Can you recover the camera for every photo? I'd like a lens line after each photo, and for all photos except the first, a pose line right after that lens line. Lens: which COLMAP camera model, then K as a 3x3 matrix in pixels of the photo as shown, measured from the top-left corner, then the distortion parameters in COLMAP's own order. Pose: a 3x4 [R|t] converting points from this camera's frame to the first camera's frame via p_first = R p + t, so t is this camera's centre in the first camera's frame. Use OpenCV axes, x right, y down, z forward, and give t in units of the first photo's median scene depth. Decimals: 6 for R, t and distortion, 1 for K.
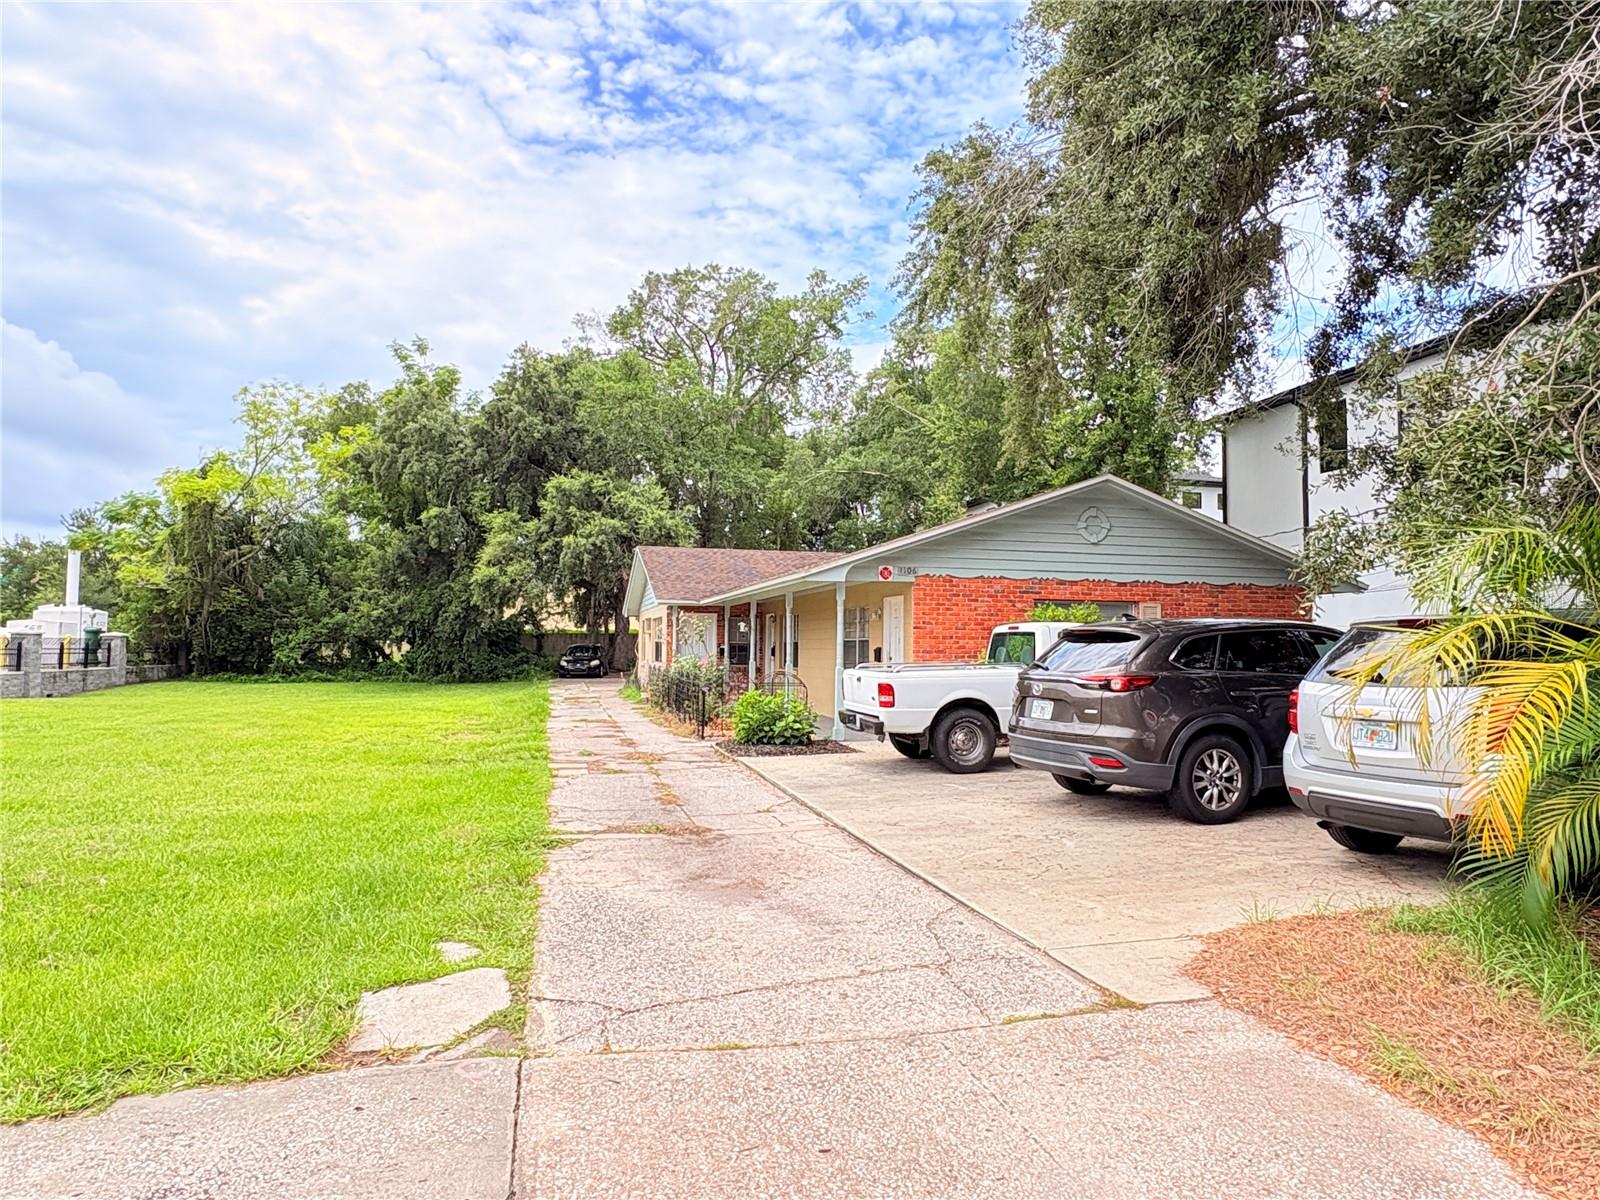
lens RADIAL K [[971.9, 0, 800.0], [0, 971.9, 600.0], [0, 0, 1]] dist [0.001860, 0.002640]
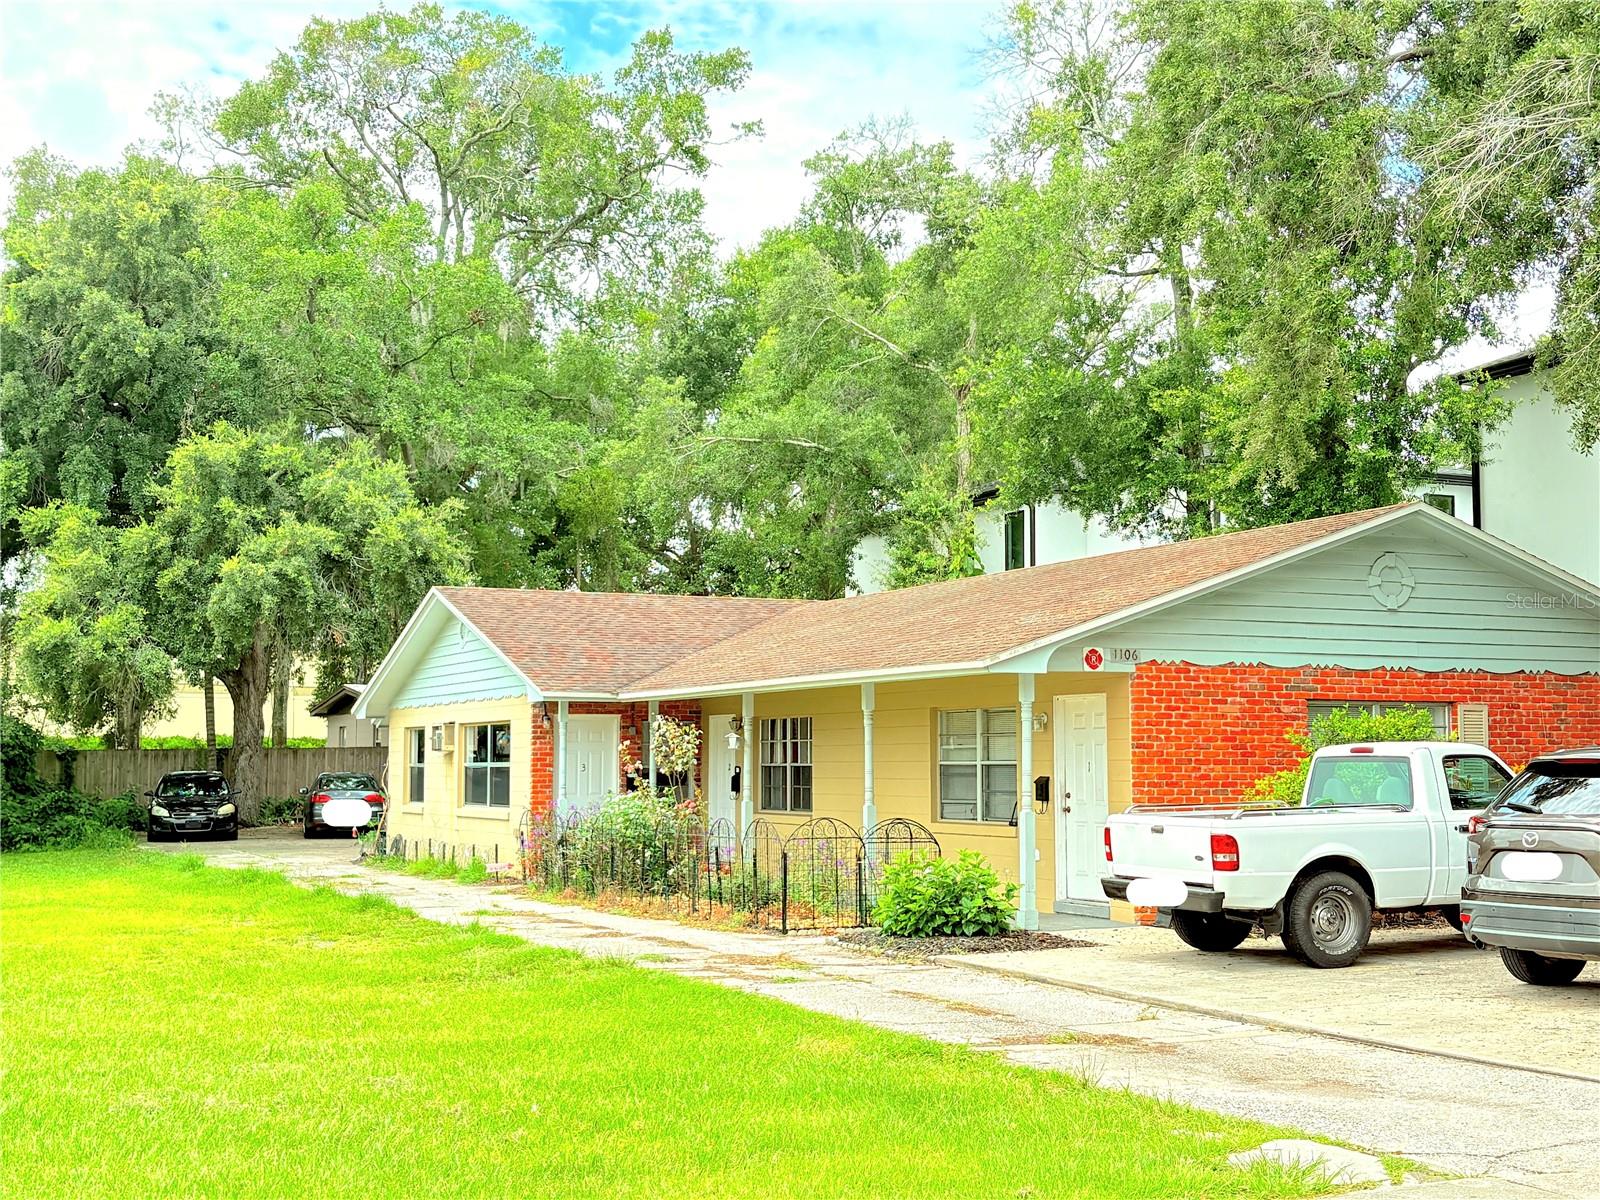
lens RADIAL K [[2060.4, 0, 800.0], [0, 2060.4, 600.0], [0, 0, 1]] dist [0.238047, -0.873413]
pose [[0.982513, 0.005694, 0.186105, -0.339566], [0.000092, 0.999517, -0.031069, -0.023656], [-0.186192, 0.030543, 0.982038, -0.268118]]
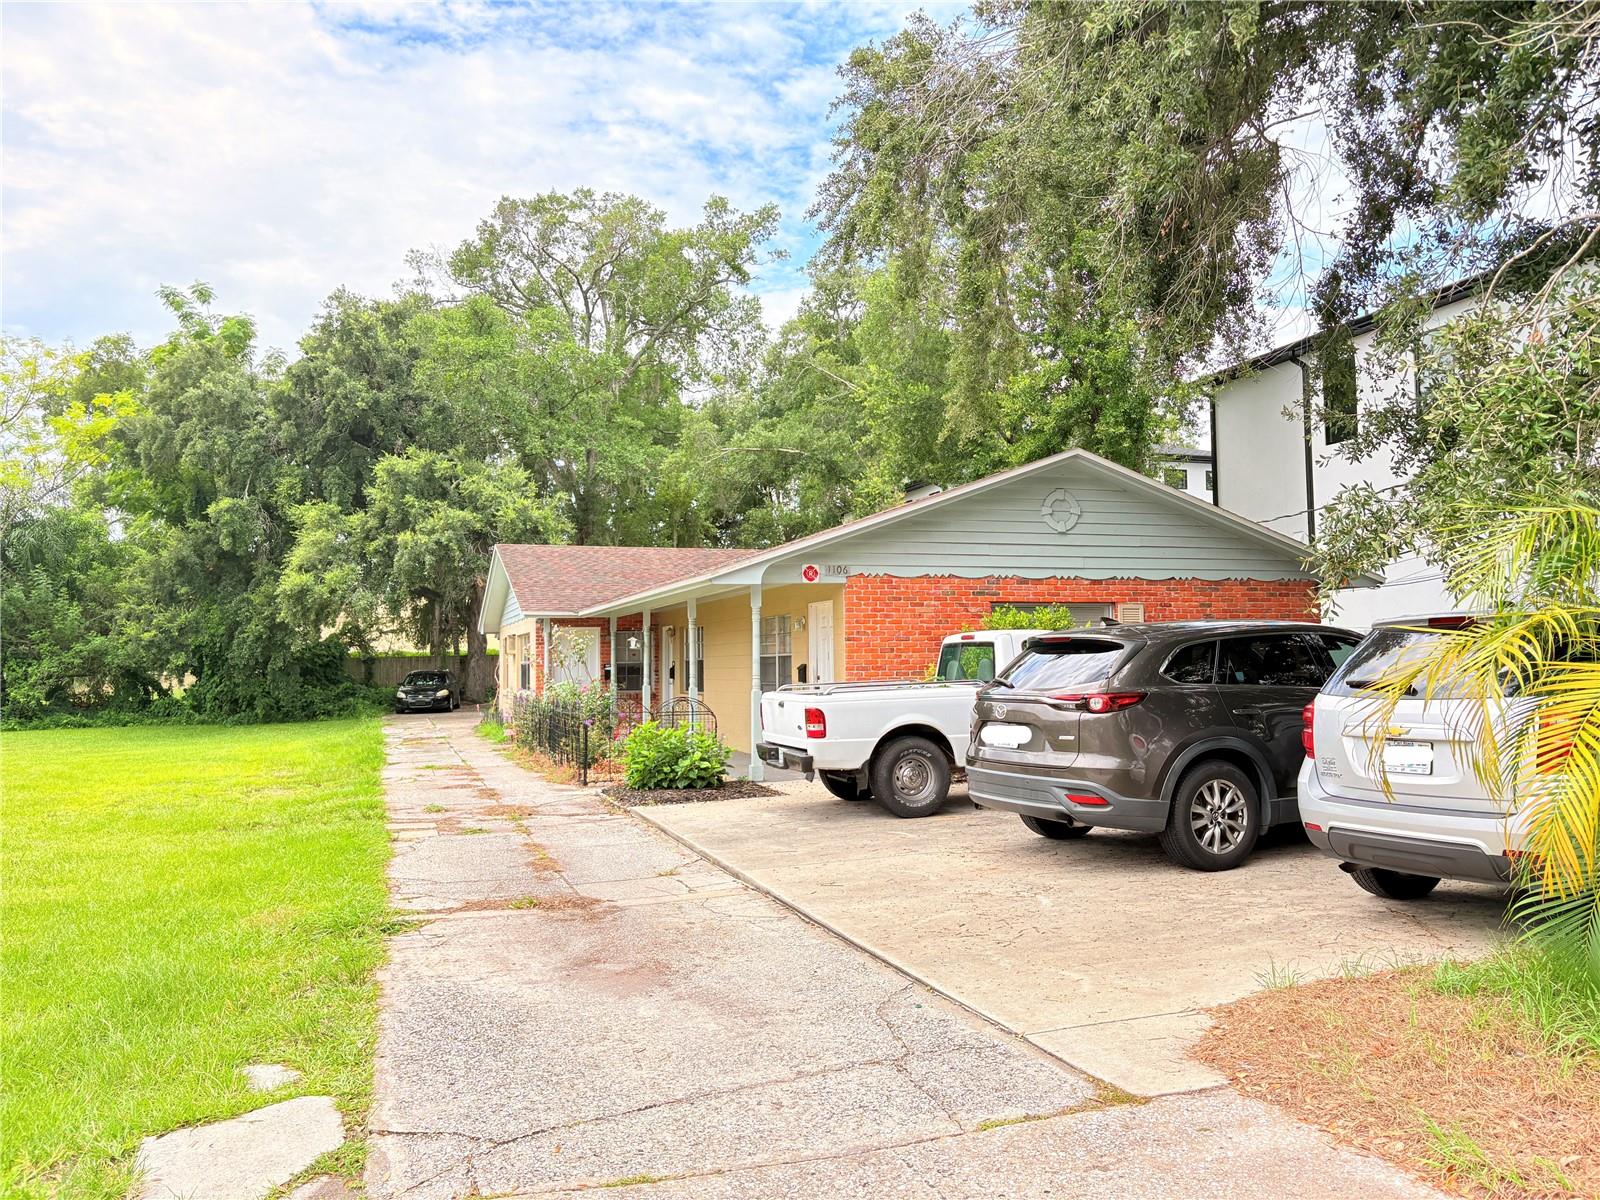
lens RADIAL K [[1199.4, 0, 800.0], [0, 1199.4, 600.0], [0, 0, 1]] dist [0.069751, -0.075087]
pose [[0.996482, -0.018379, 0.081768, -0.002797], [0.018892, 0.999806, -0.005504, 0.000186], [-0.081651, 0.007029, 0.996636, 0.003099]]
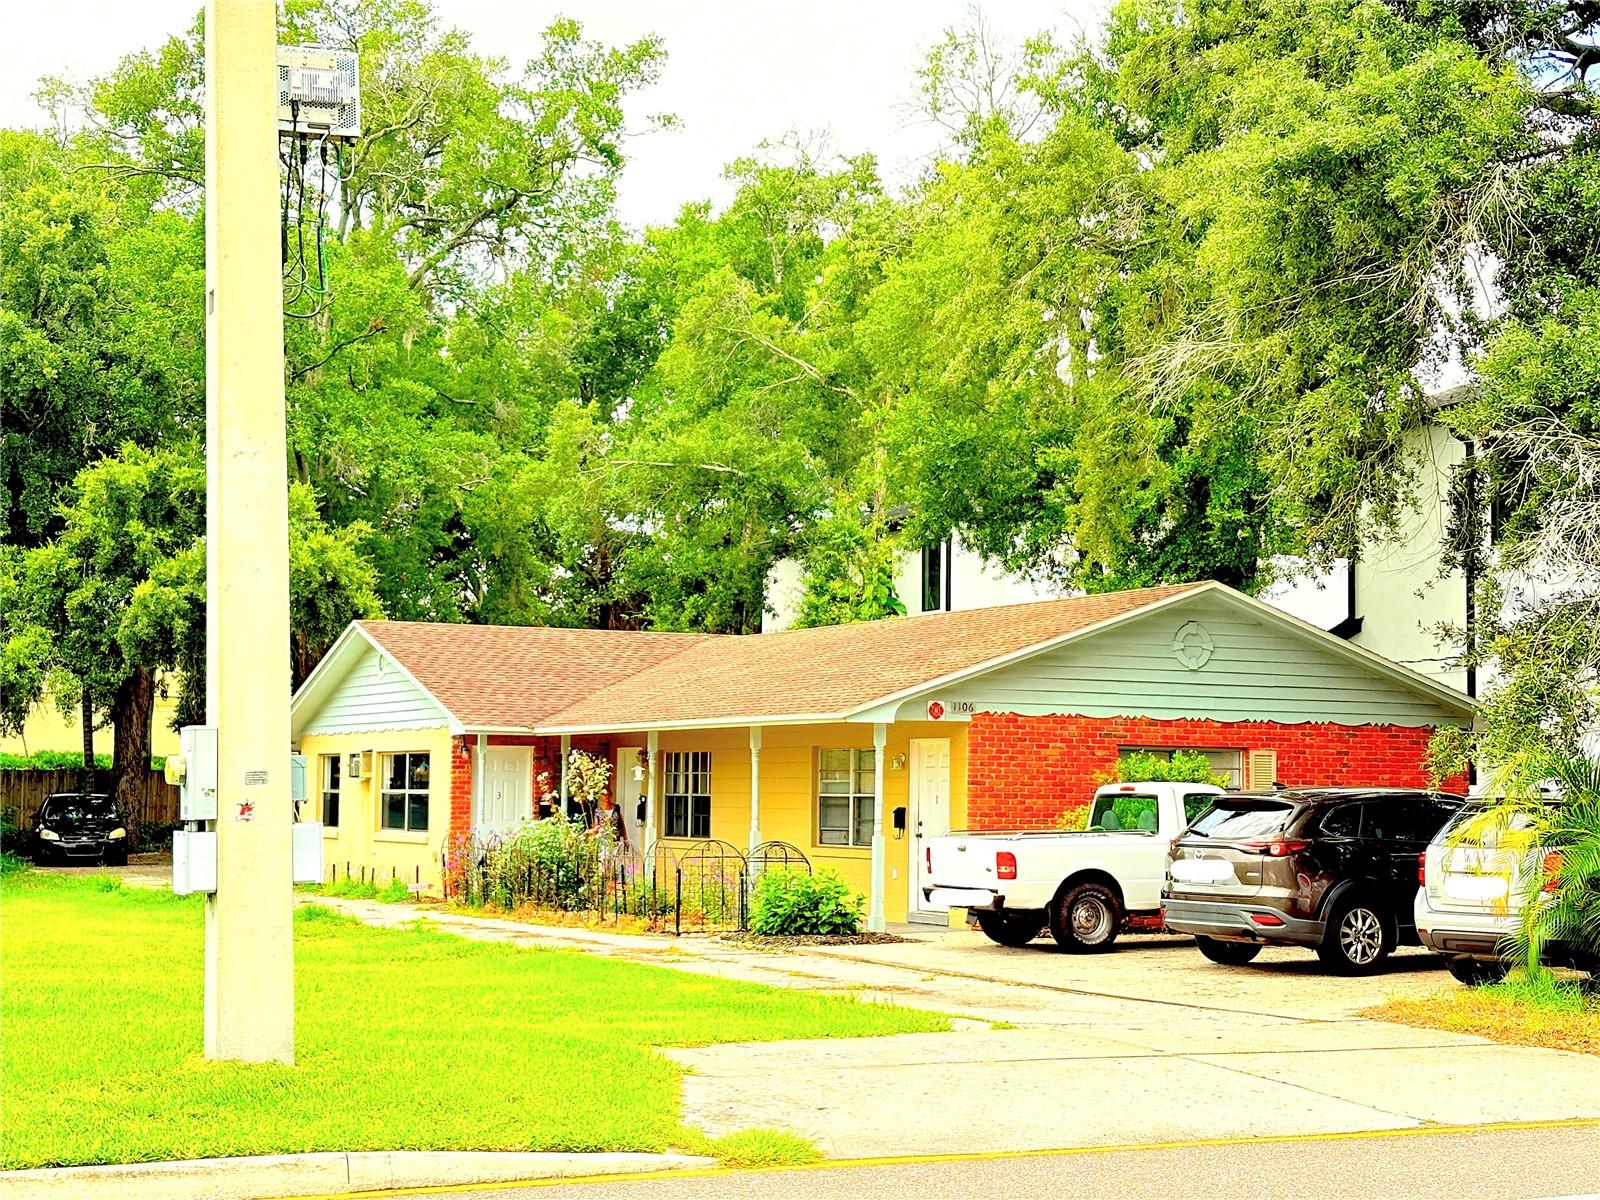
lens RADIAL K [[2598.4, 0, 800.0], [0, 2598.4, 600.0], [0, 0, 1]] dist [0.182729, -0.147155]
pose [[0.977350, 0.017243, 0.210924, -0.436836], [-0.012179, 0.999606, -0.025285, -0.060220], [-0.211277, 0.022143, 0.977175, -0.942014]]
